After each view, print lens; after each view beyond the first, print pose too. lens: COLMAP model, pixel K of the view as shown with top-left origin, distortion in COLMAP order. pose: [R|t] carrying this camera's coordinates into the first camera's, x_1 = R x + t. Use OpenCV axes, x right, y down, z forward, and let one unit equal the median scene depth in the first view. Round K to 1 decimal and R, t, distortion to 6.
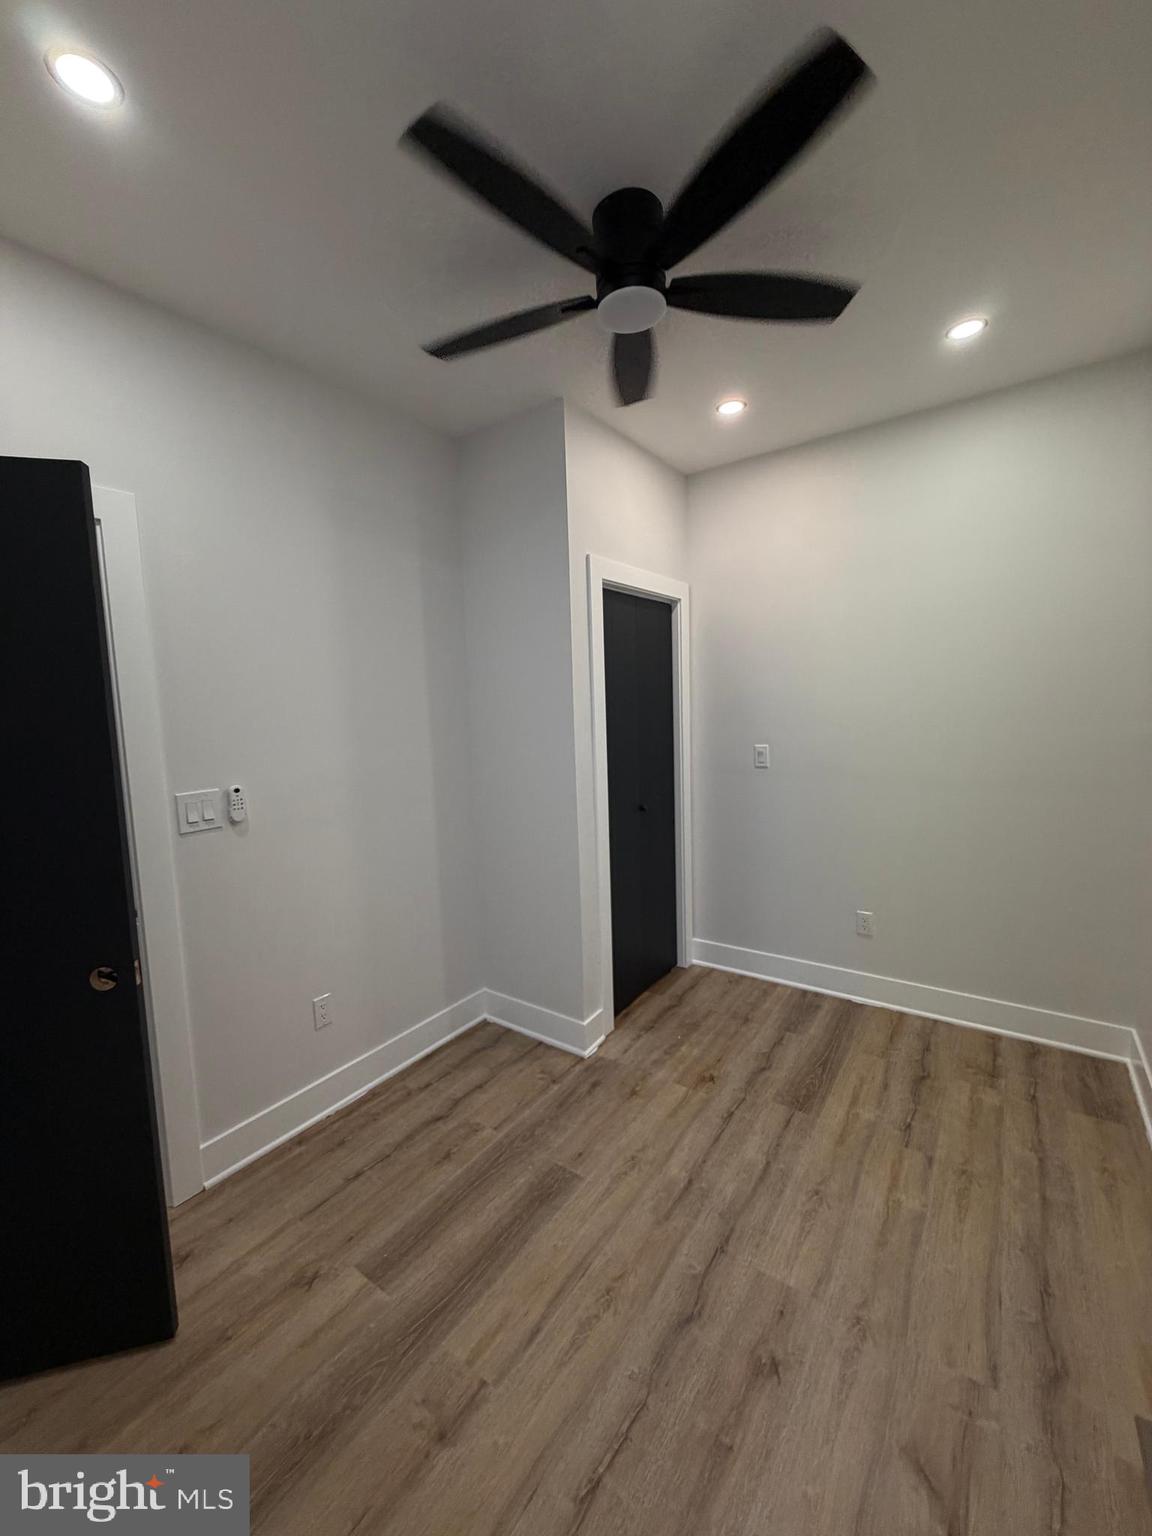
lens RADIAL K [[618.5, 0, 573.0], [0, 618.5, 764.4], [0, 0, 1]] dist [0.003098, 0.000009]
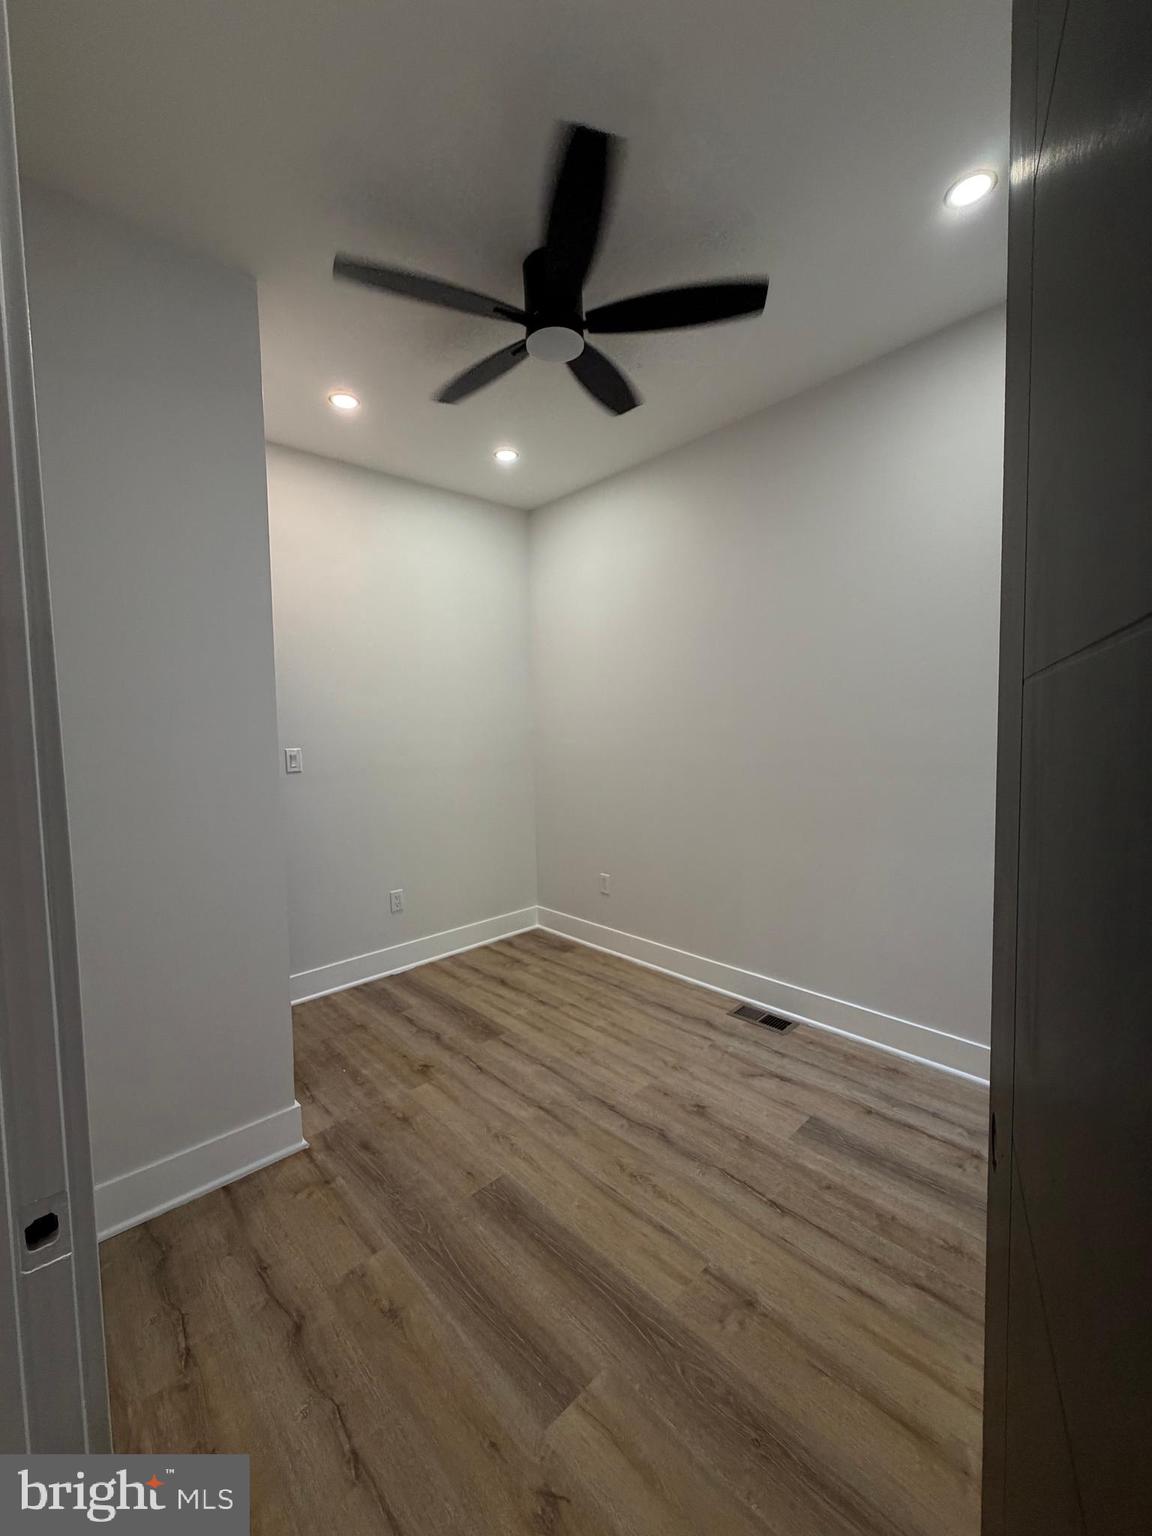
lens RADIAL K [[618.5, 0, 581.7], [0, 618.5, 761.8], [0, 0, 1]] dist [0.003098, 0.000009]
pose [[0.188606, -0.026933, 0.981684, -0.945491], [0.112946, 0.993586, 0.005560, 0.057111], [-0.975536, 0.109828, 0.190438, 0.693679]]
